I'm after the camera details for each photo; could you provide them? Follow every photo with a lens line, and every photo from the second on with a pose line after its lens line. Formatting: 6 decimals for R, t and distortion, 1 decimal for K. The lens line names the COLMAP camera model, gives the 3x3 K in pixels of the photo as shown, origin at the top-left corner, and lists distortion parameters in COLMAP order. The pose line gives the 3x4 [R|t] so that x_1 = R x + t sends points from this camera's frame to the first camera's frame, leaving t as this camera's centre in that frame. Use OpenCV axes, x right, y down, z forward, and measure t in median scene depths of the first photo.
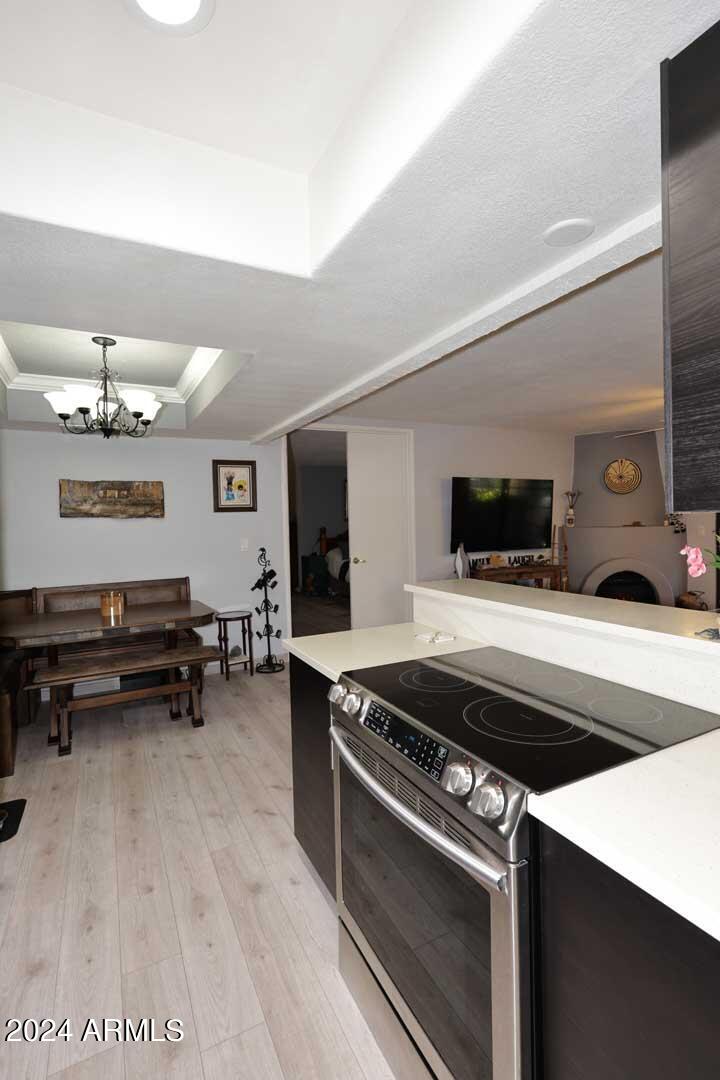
lens RADIAL K [[506.6, 0, 359.2], [0, 506.6, 535.3], [0, 0, 1]] dist [0.000865, -0.000838]
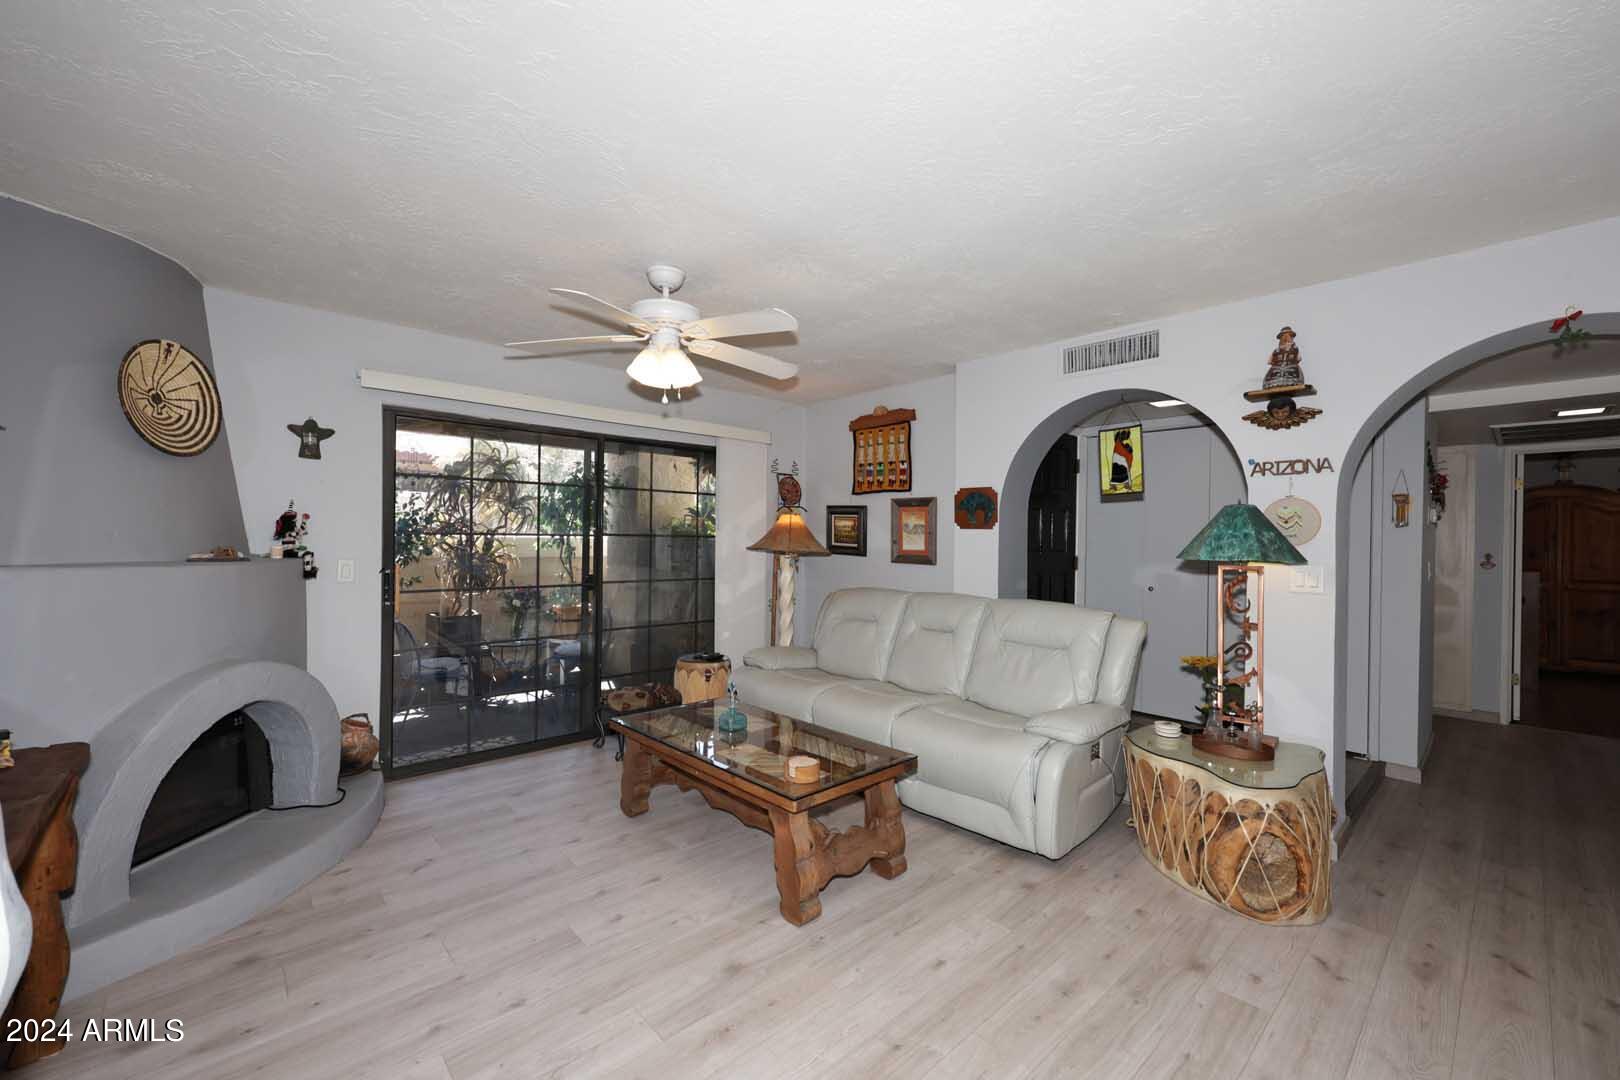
lens RADIAL K [[654.4, 0, 810.5], [0, 654.4, 542.4], [0, 0, 1]] dist [0.002051, 0.000422]
pose [[-0.270141, 0.016900, 0.962673, 0.051417], [0.022575, 0.999682, -0.011215, -0.022292], [-0.962556, 0.018703, -0.270436, 0.995215]]
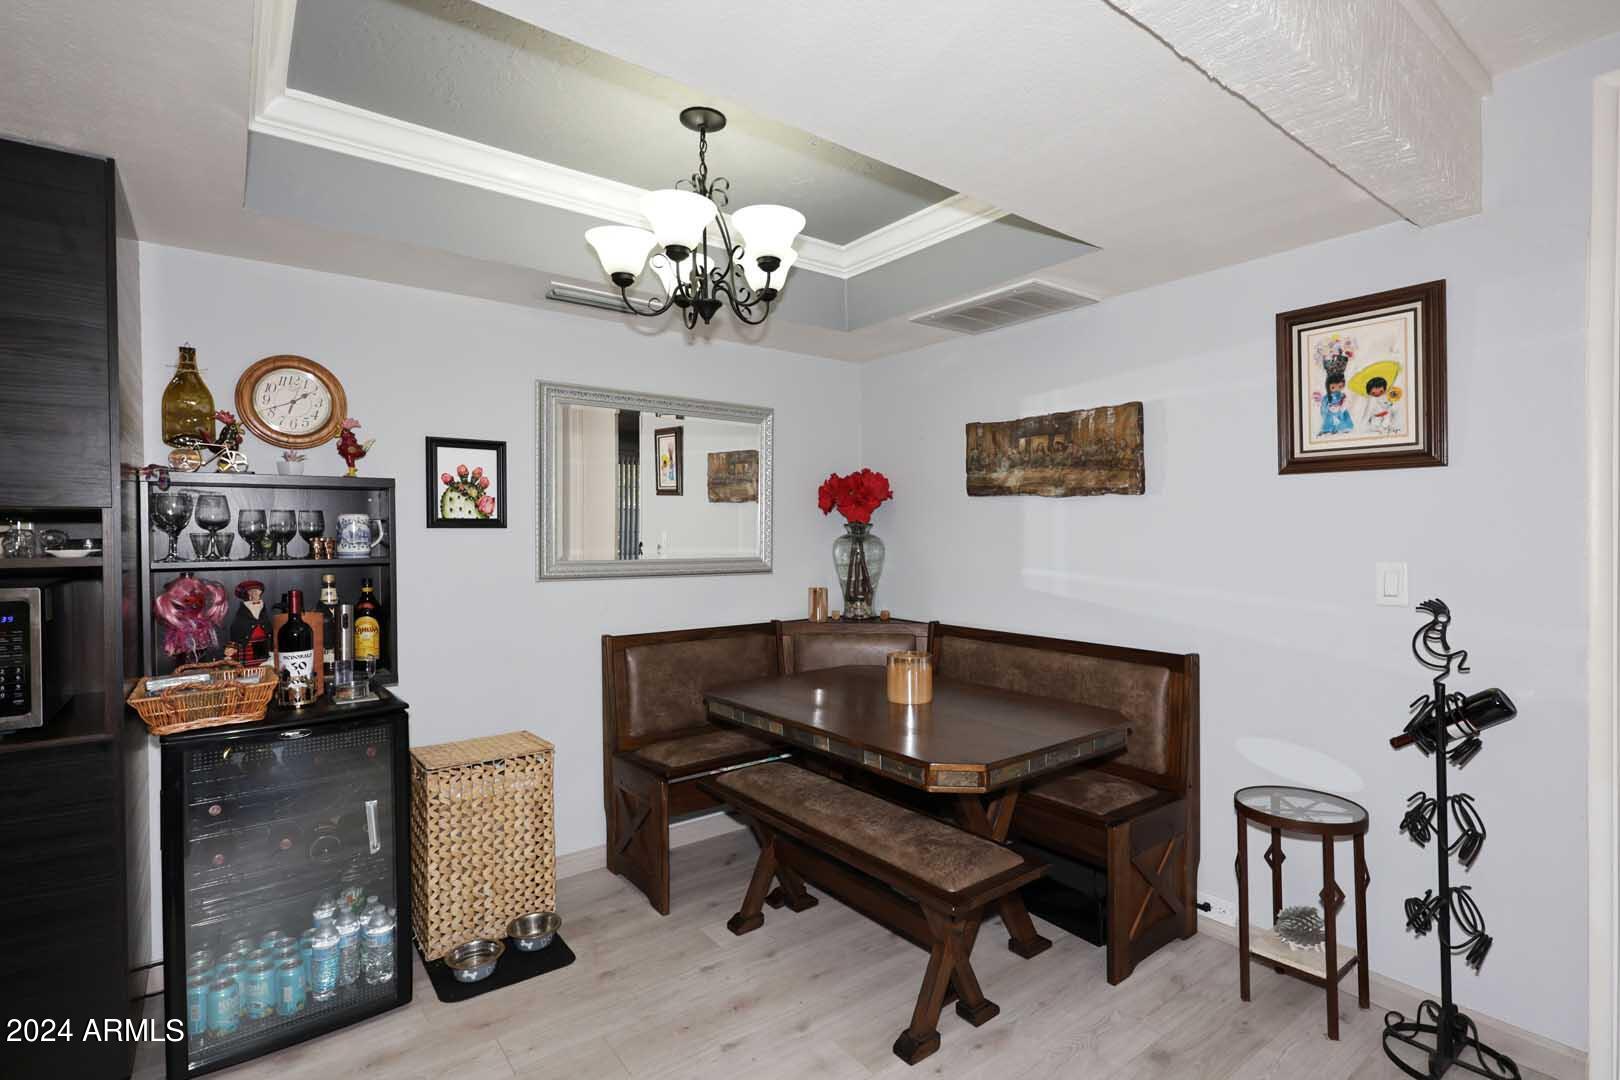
lens RADIAL K [[760.0, 0, 816.2], [0, 760.0, 539.1], [0, 0, 1]] dist [0.000865, -0.000838]
pose [[0.180190, 0.042717, -0.982704, 0.142686], [-0.030777, 0.998812, 0.037773, -0.013069], [0.983150, 0.023438, 0.181290, 0.602669]]
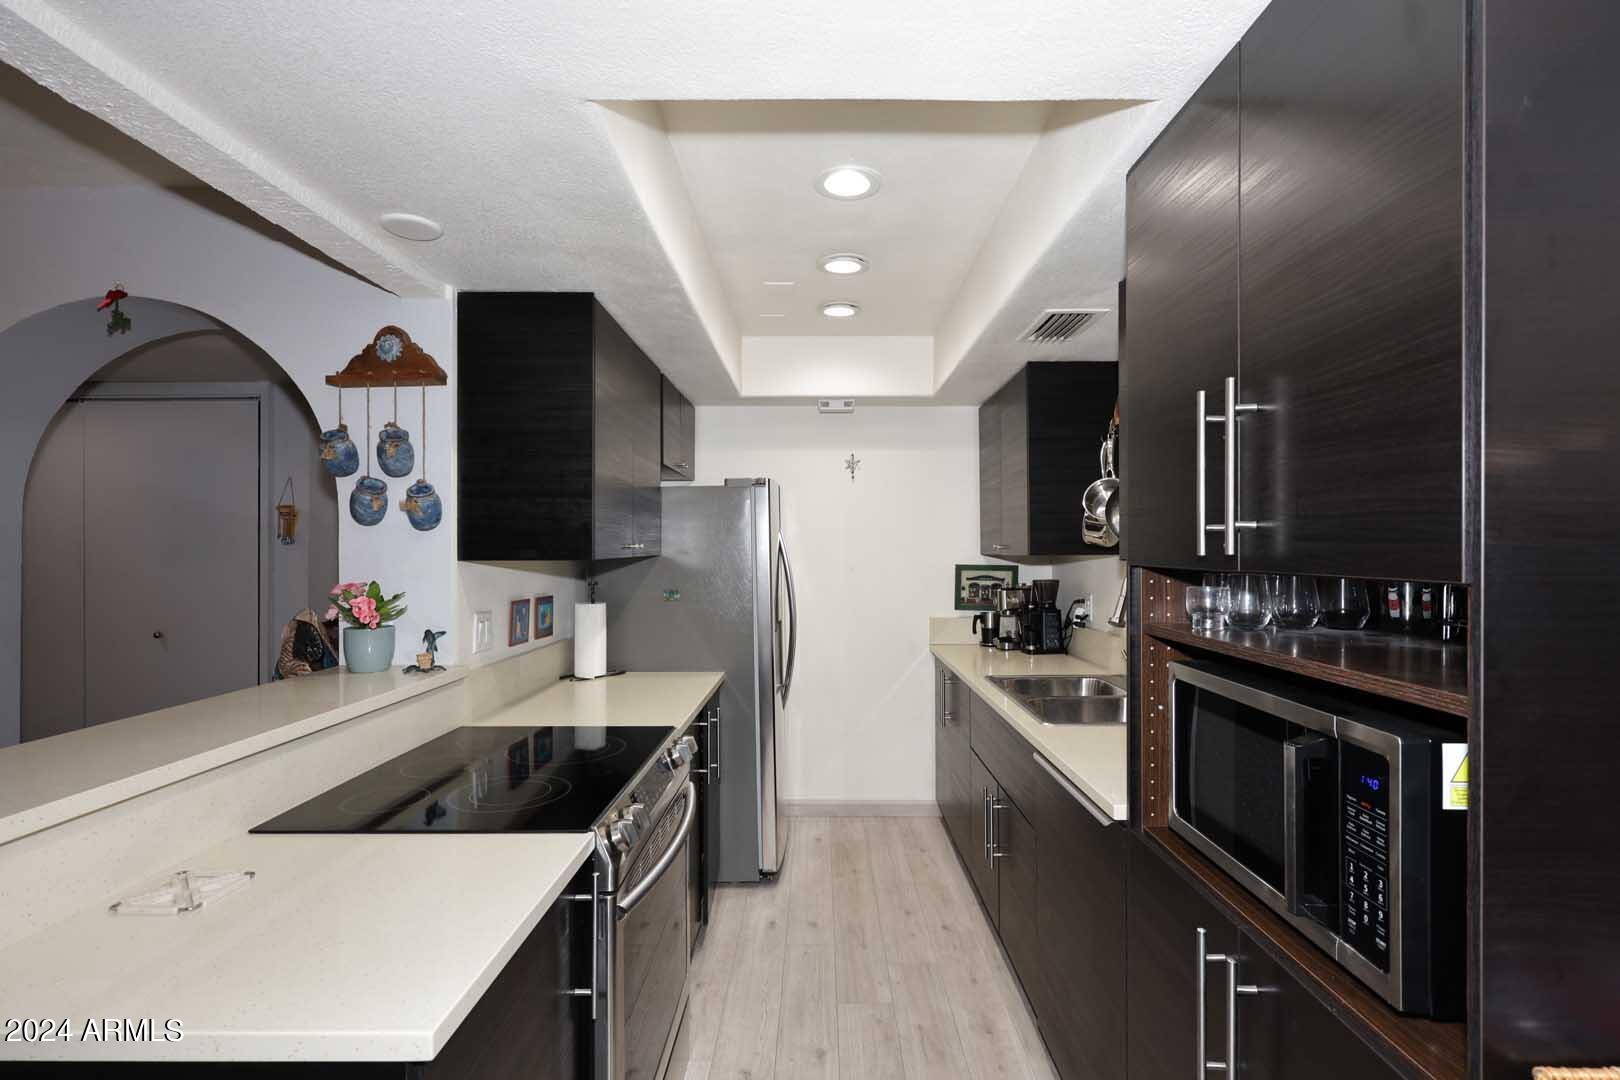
lens RADIAL K [[760.0, 0, 810.1], [0, 760.0, 545.4], [0, 0, 1]] dist [0.000865, -0.000838]
pose [[-0.883563, 0.027287, 0.467518, -0.220945], [0.036112, 0.999298, 0.009923, -0.018716], [-0.466919, 0.025650, -0.883928, 0.537943]]
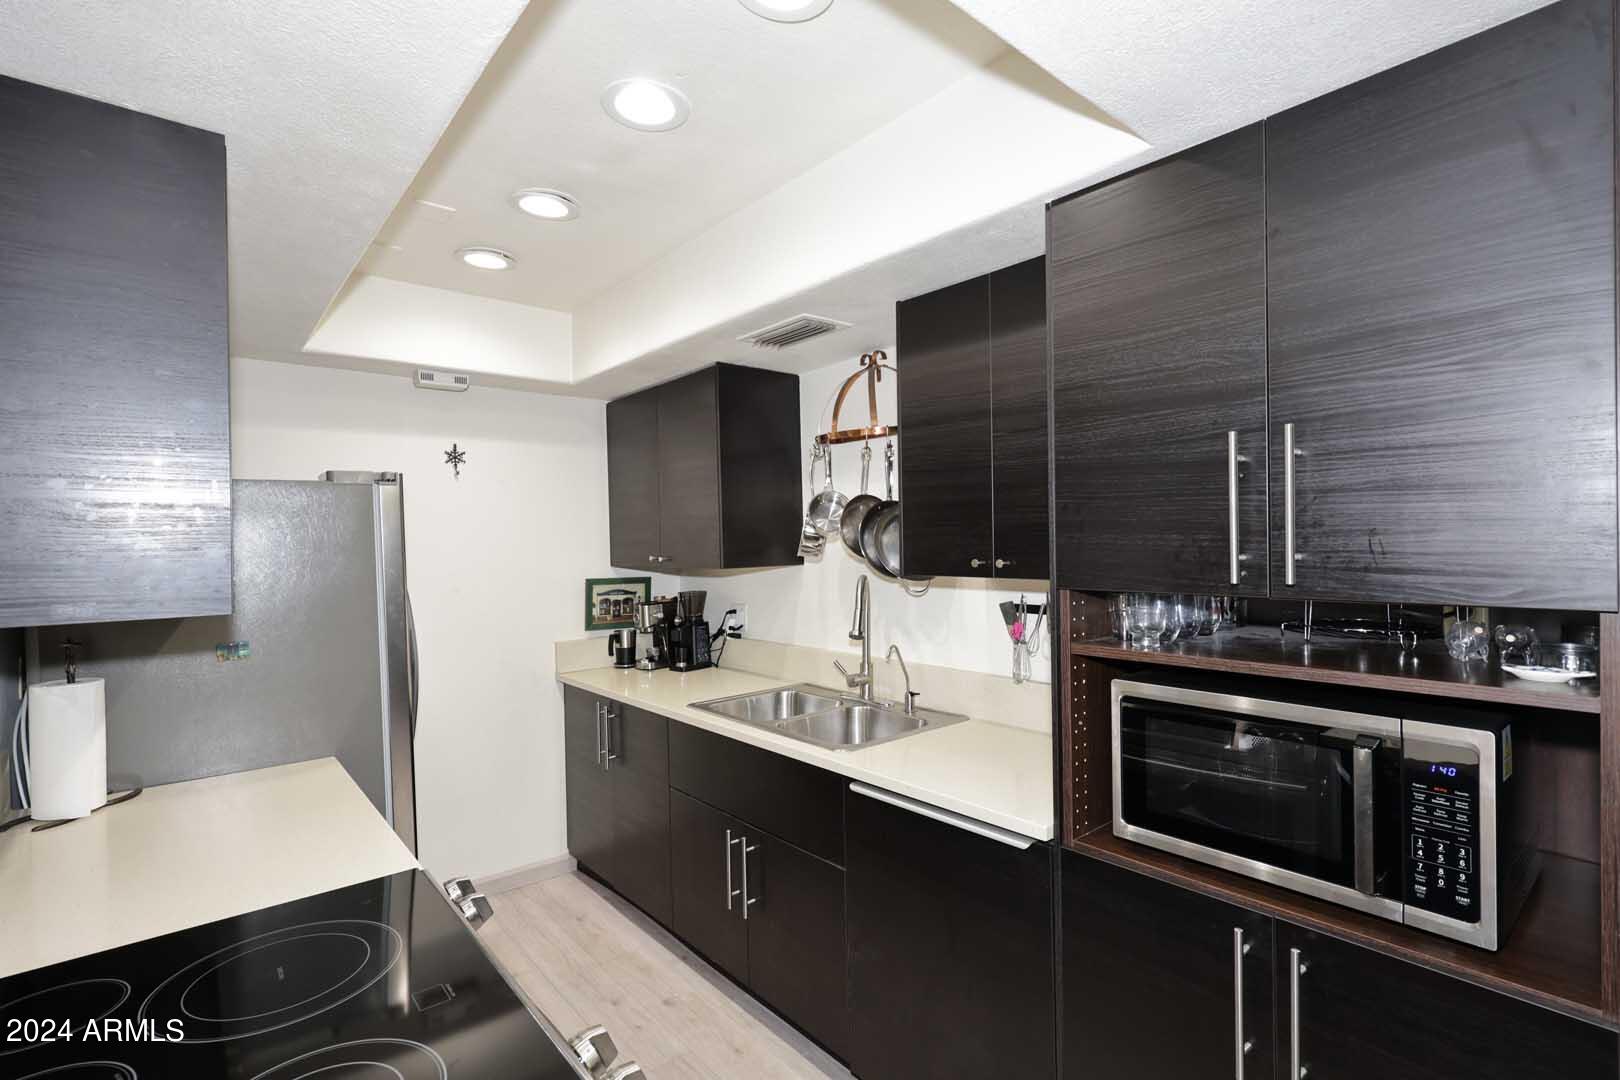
lens RADIAL K [[760.0, 0, 818.8], [0, 760.0, 541.8], [0, 0, 1]] dist [0.000865, -0.000838]
pose [[-0.972433, 0.040651, -0.229614, -0.019864], [0.033772, 0.998857, 0.033811, -0.036750], [0.230726, 0.025125, -0.972694, 0.487369]]
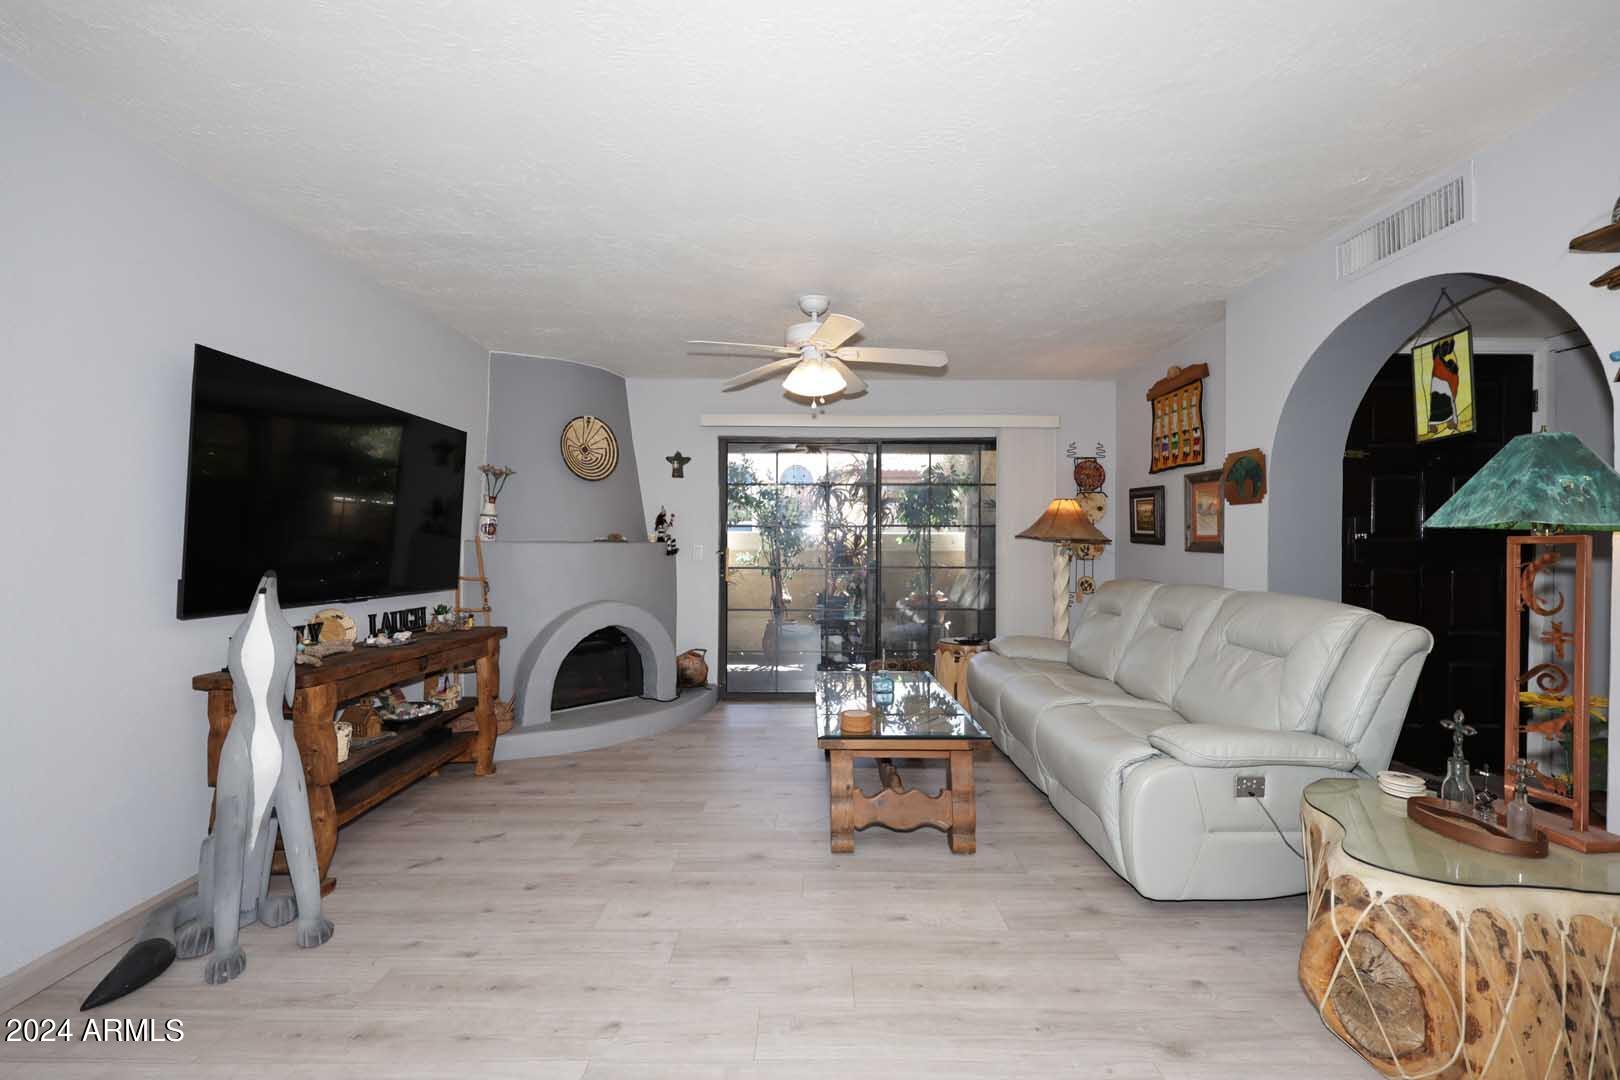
lens RADIAL K [[654.4, 0, 814.0], [0, 654.4, 546.1], [0, 0, 1]] dist [0.002051, 0.000422]
pose [[0.454785, 0.020716, 0.890360, 0.022392], [0.011657, 0.999505, -0.029210, 0.012495], [-0.890525, 0.023663, 0.454318, 0.647325]]
